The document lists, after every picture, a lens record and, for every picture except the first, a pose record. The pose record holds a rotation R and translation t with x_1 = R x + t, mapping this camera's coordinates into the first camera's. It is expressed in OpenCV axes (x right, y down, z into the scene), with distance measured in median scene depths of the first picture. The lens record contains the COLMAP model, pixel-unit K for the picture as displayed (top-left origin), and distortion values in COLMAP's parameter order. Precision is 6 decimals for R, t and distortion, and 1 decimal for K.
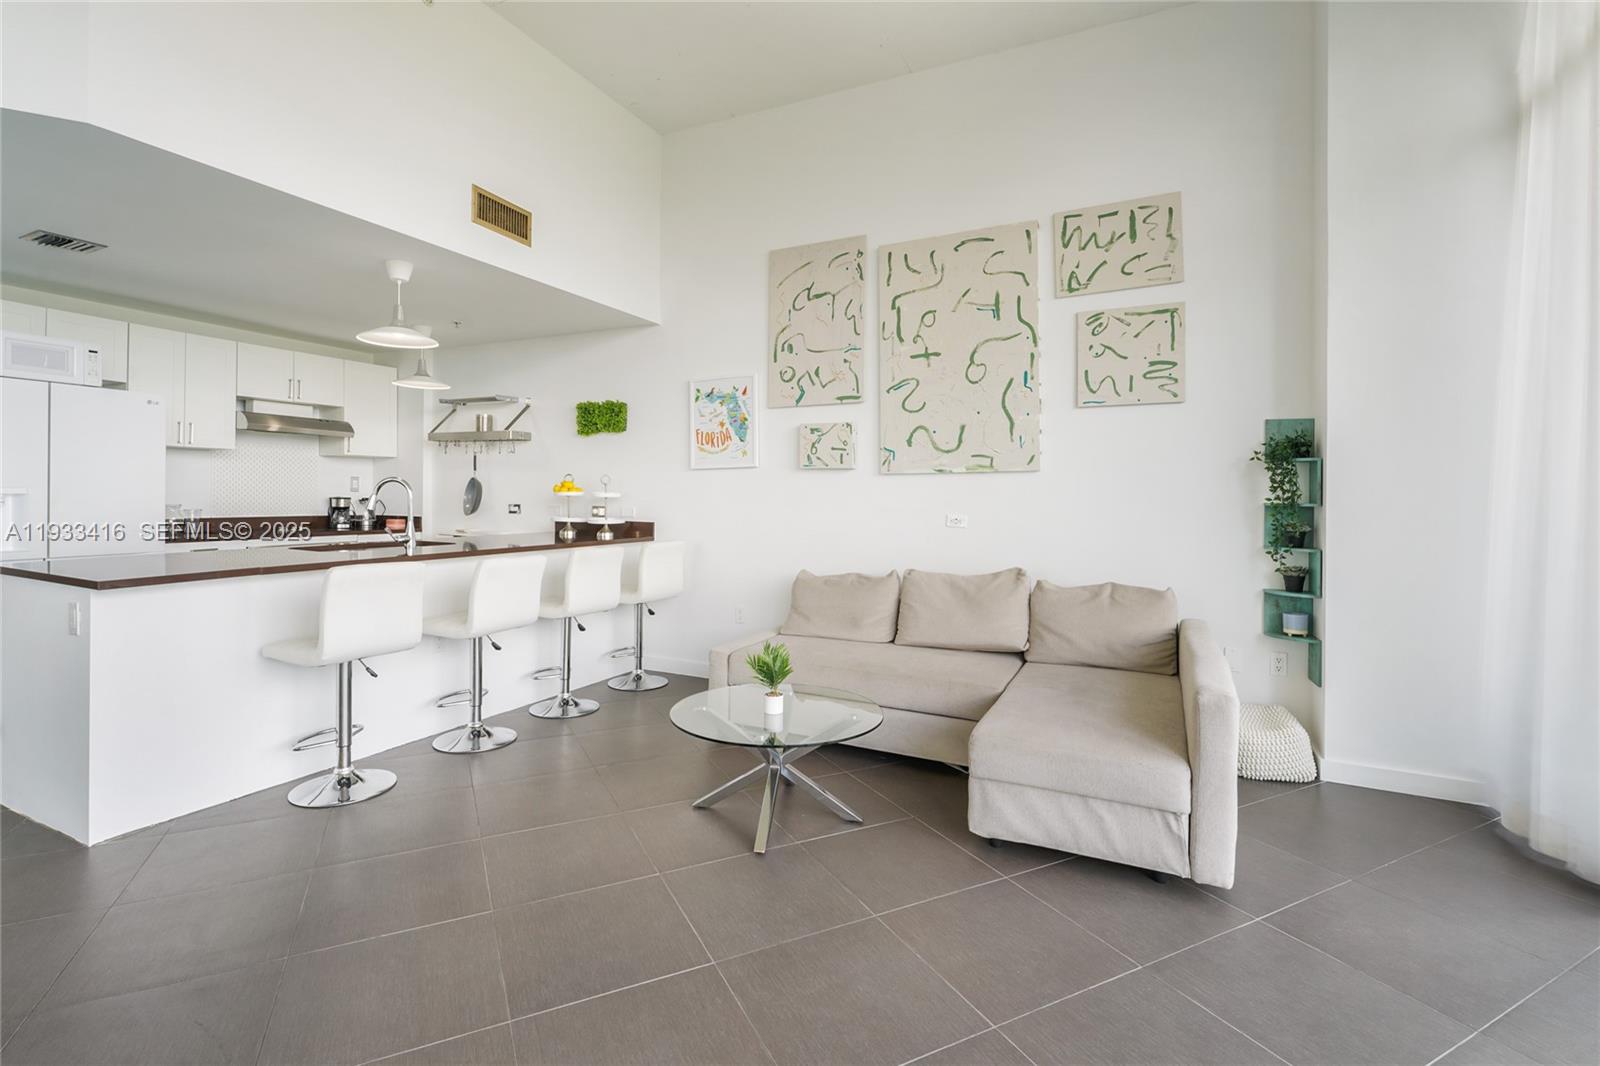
lens RADIAL K [[725.1, 0, 797.1], [0, 725.1, 496.4], [0, 0, 1]] dist [-0.007709, 0.000358]
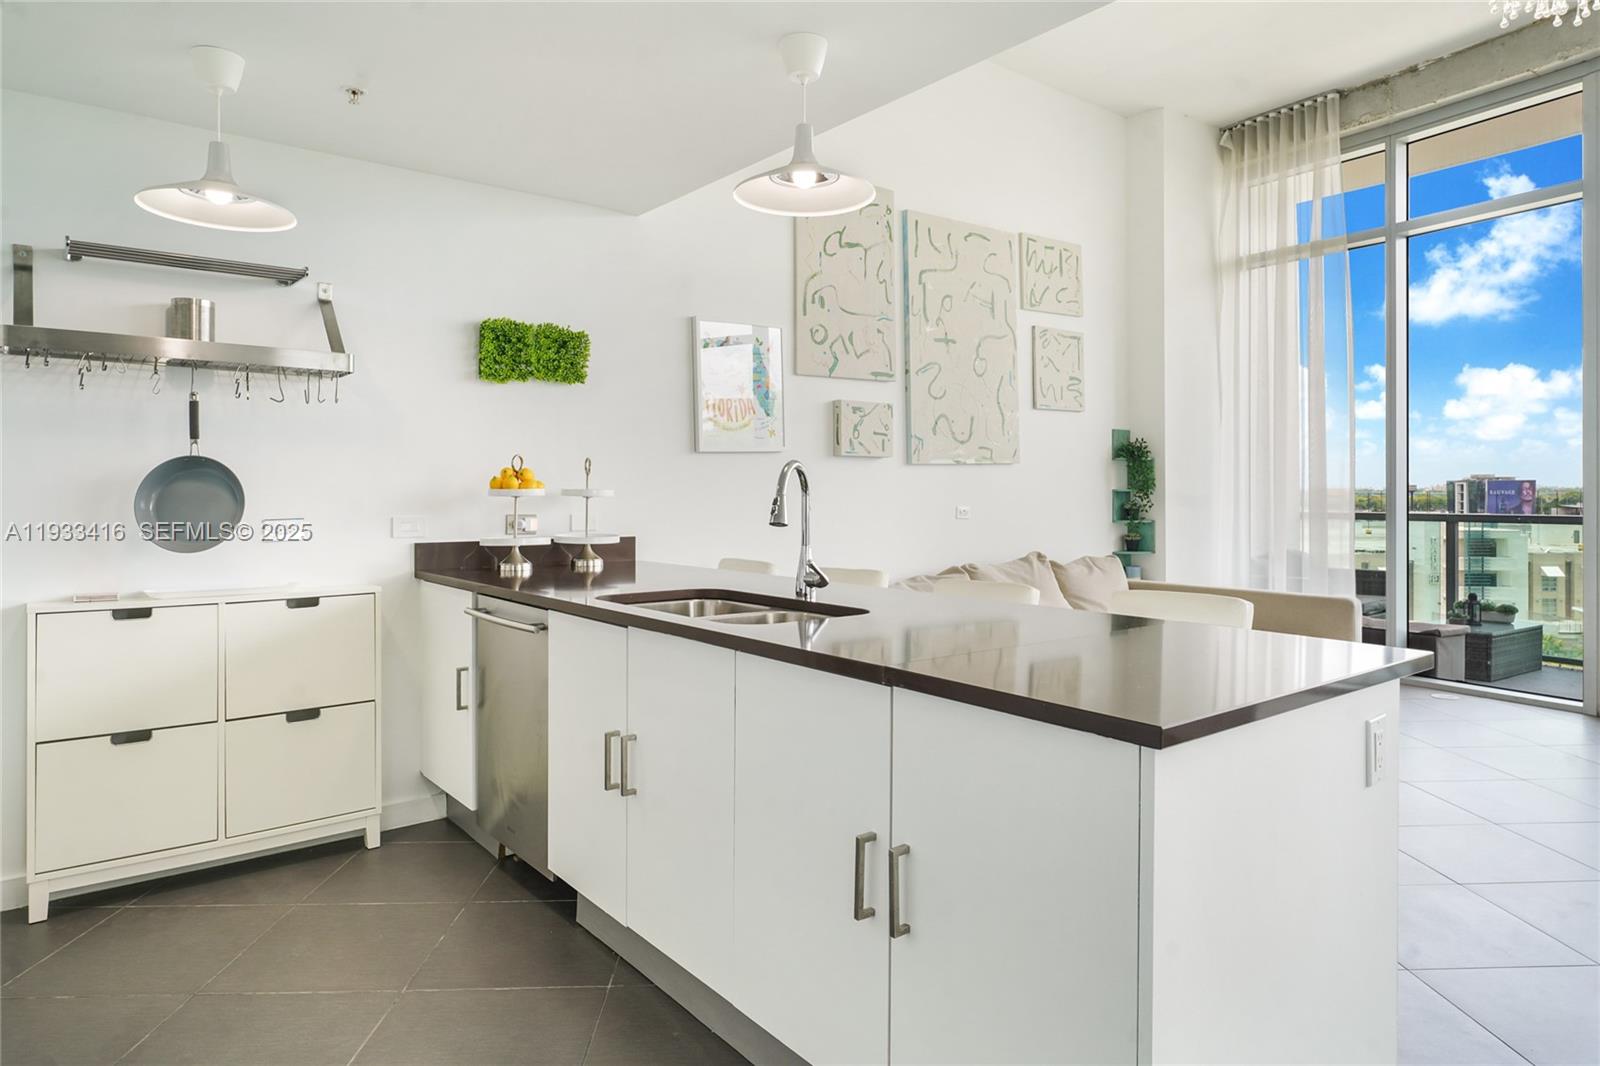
lens RADIAL K [[949.1, 0, 791.5], [0, 949.1, 490.7], [0, 0, 1]] dist [-0.000914, 0.003766]
pose [[0.433373, -0.013045, 0.901120, -0.951493], [0.012694, 0.999884, 0.008370, -0.008999], [-0.901125, 0.007812, 0.433488, 0.586332]]
